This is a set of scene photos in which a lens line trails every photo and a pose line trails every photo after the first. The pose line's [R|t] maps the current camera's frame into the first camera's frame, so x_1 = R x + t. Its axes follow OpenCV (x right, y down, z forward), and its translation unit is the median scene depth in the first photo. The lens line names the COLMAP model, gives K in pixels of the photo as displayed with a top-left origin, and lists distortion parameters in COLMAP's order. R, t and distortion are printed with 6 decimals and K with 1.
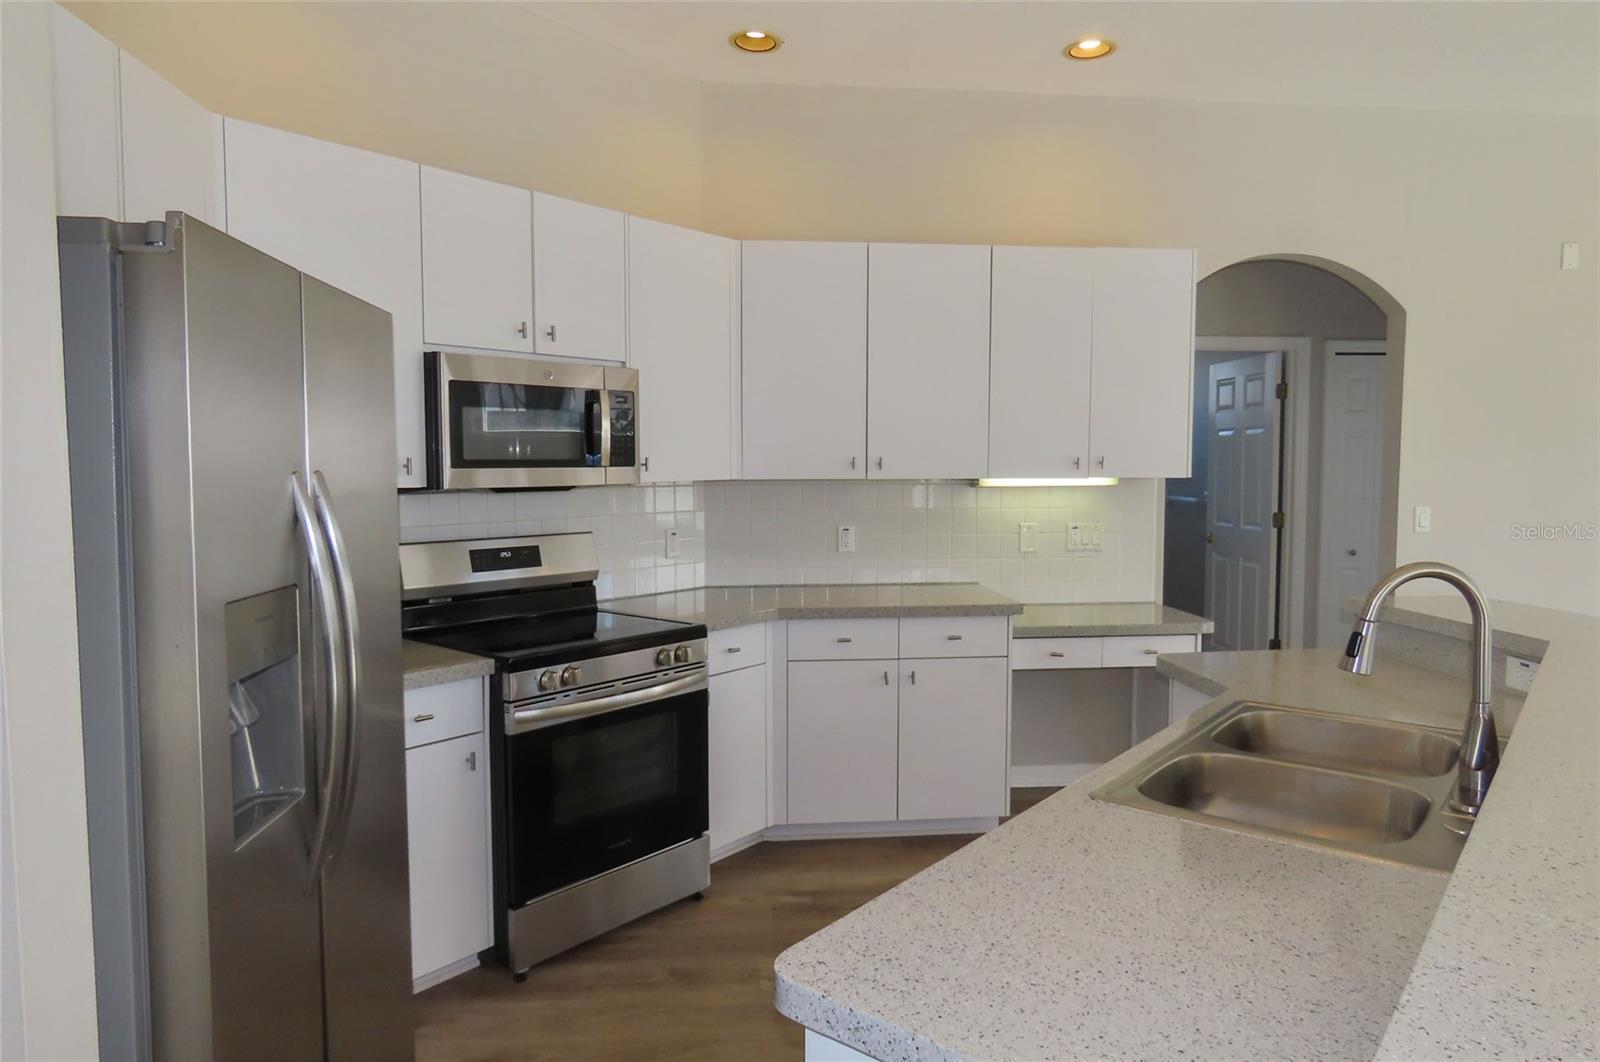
lens RADIAL K [[1024.4, 0, 789.6], [0, 1024.4, 530.4], [0, 0, 1]] dist [-0.003874, 0.001321]
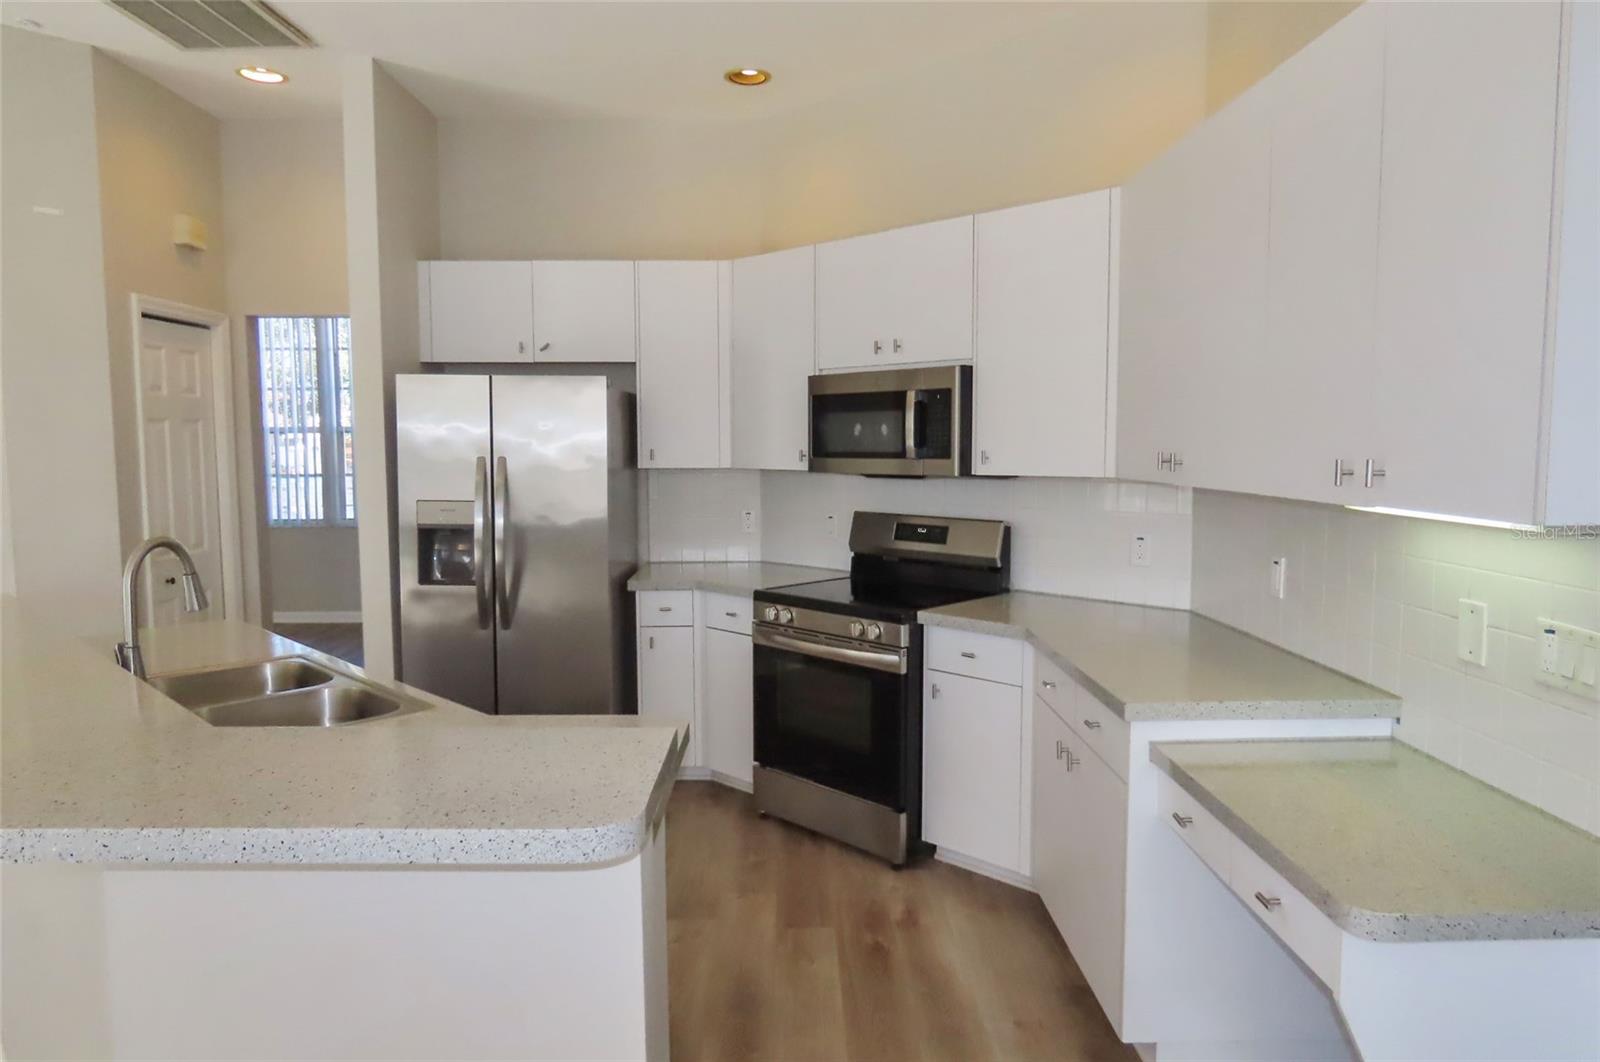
lens RADIAL K [[1036.6, 0, 774.7], [0, 1036.6, 530.3], [0, 0, 1]] dist [-0.011081, -0.001676]
pose [[-0.122480, 0.089413, -0.988435, 0.720348], [-0.059739, 0.993463, 0.097270, -0.064301], [0.990671, 0.070962, -0.116338, 0.736812]]
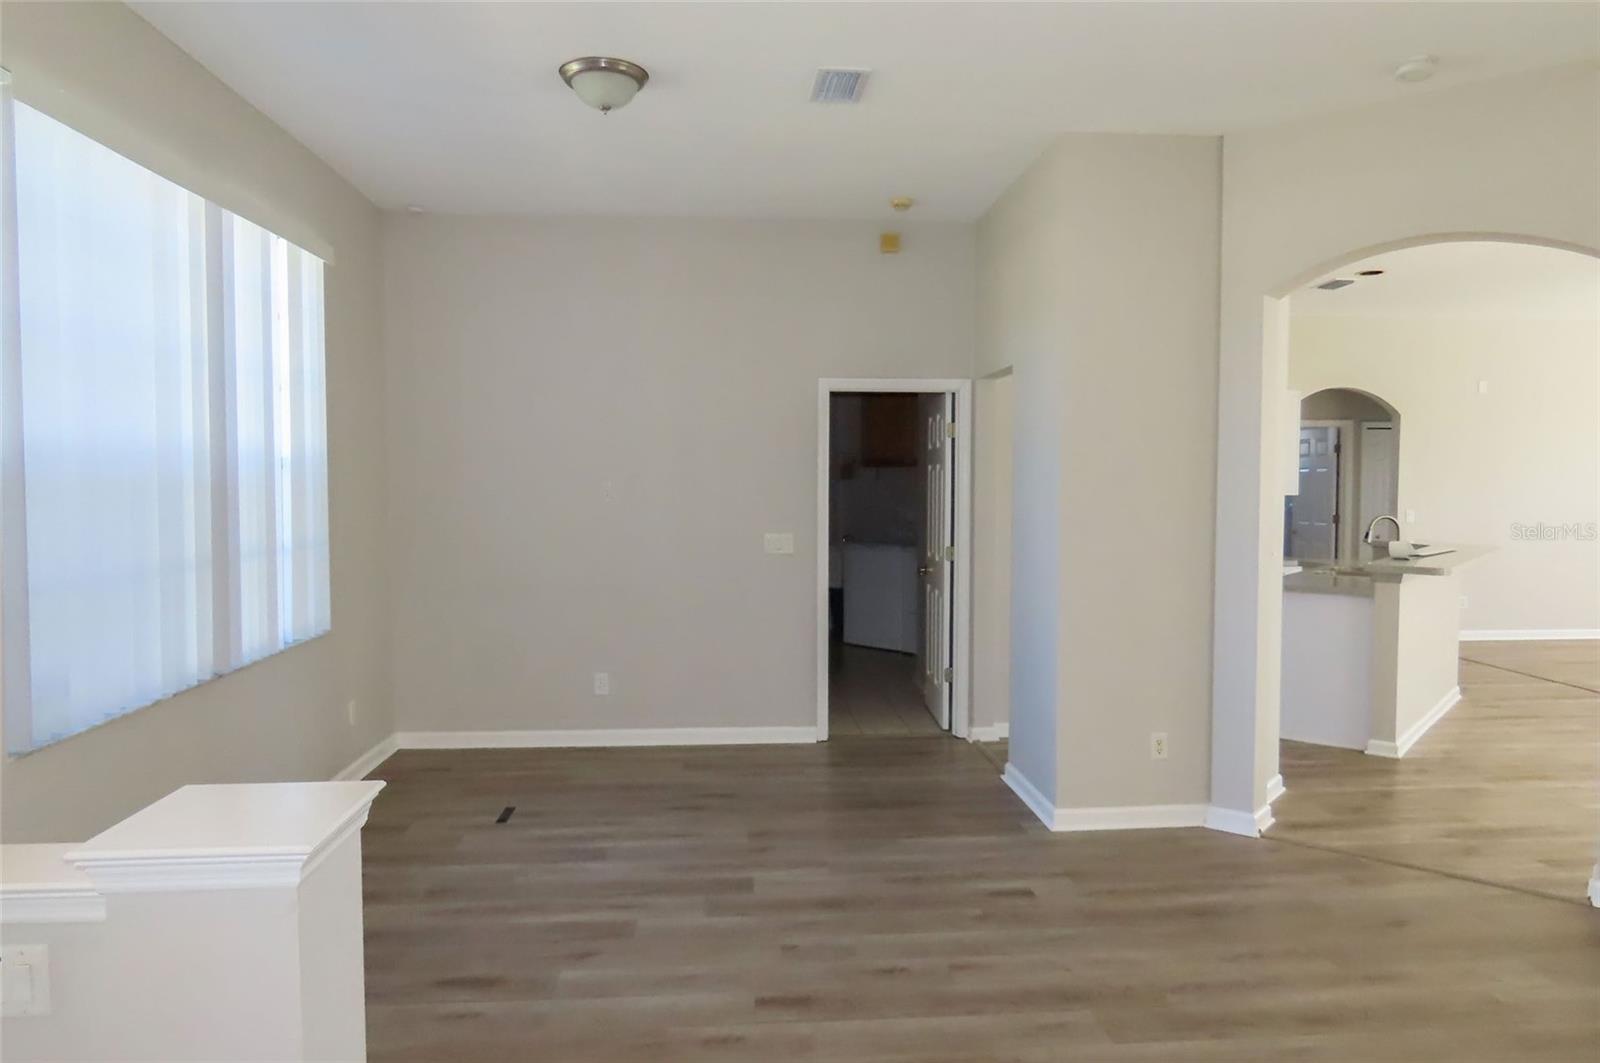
lens RADIAL K [[1024.4, 0, 789.6], [0, 1024.4, 530.9], [0, 0, 1]] dist [-0.003874, 0.001321]
pose [[0.999285, 0.003023, -0.037676, -0.554744], [-0.003719, 0.999824, -0.018406, 0.062338], [0.037613, 0.018533, 0.999121, -1.115587]]
